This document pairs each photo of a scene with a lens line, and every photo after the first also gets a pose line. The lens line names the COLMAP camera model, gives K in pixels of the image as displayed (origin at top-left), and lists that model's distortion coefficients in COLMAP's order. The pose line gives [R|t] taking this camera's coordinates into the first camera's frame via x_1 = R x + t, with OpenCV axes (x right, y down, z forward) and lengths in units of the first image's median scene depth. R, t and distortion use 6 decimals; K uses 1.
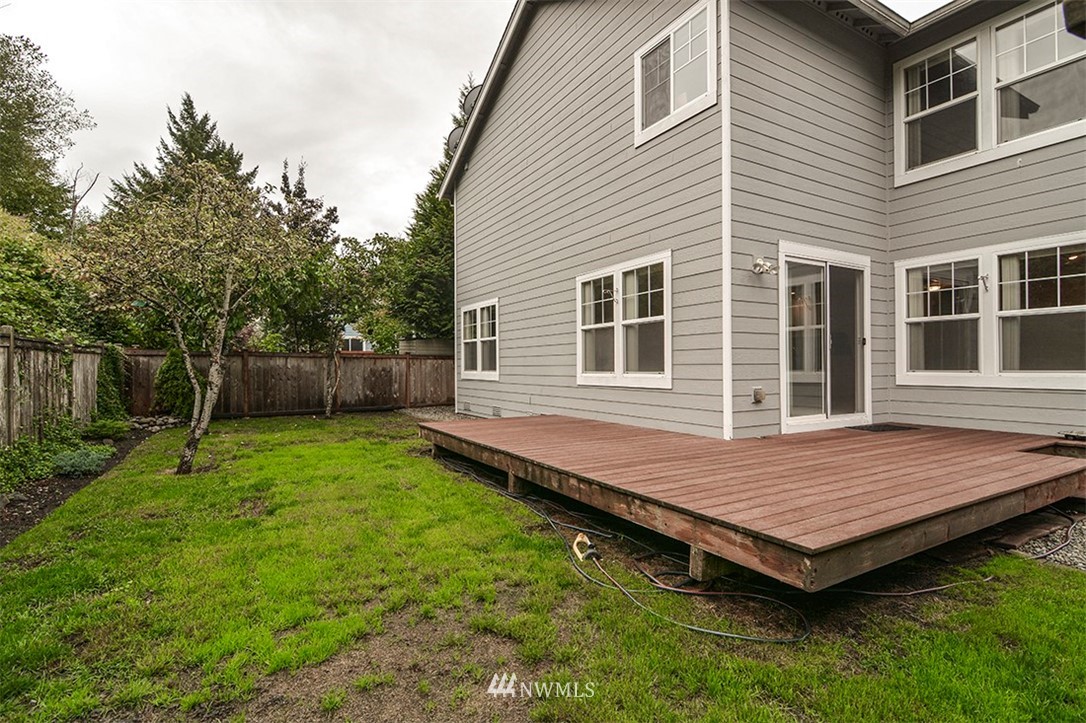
lens RADIAL K [[513.5, 0, 539.5], [0, 513.5, 364.1], [0, 0, 1]] dist [0.017515, -0.012427]
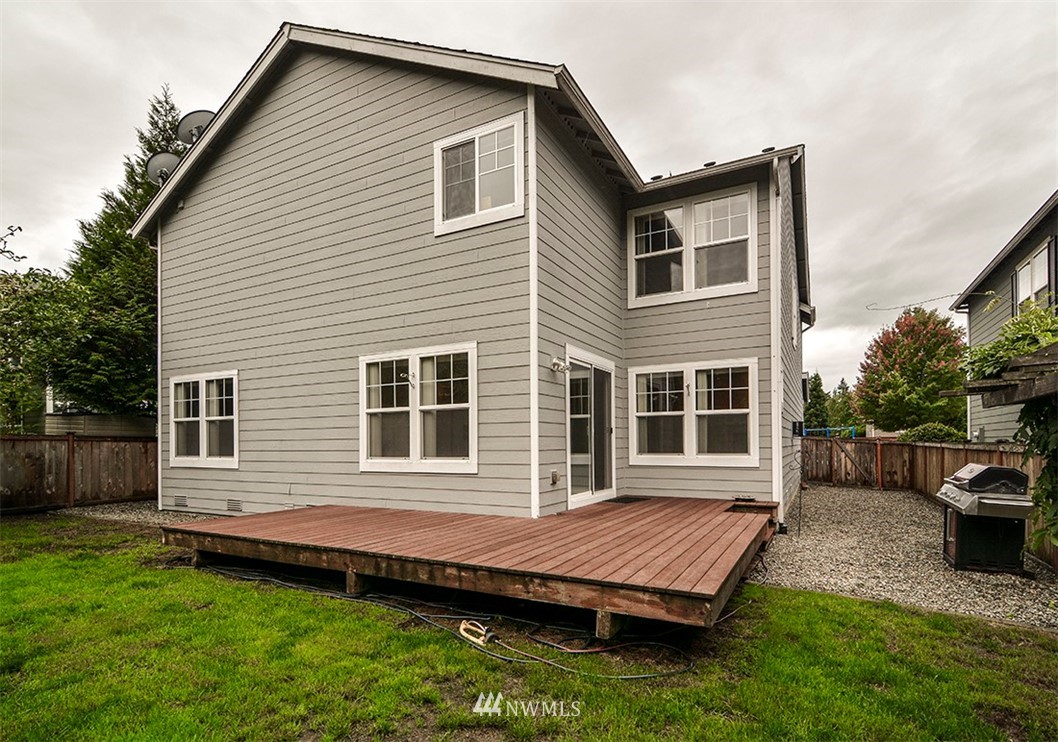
lens RADIAL K [[526.0, 0, 526.1], [0, 526.0, 441.3], [0, 0, 1]] dist [0.007842, -0.000475]
pose [[0.860741, 0.003125, 0.509034, -0.196355], [0.000536, 0.999975, -0.007045, -0.010131], [-0.509043, 0.006337, 0.860718, 0.022760]]
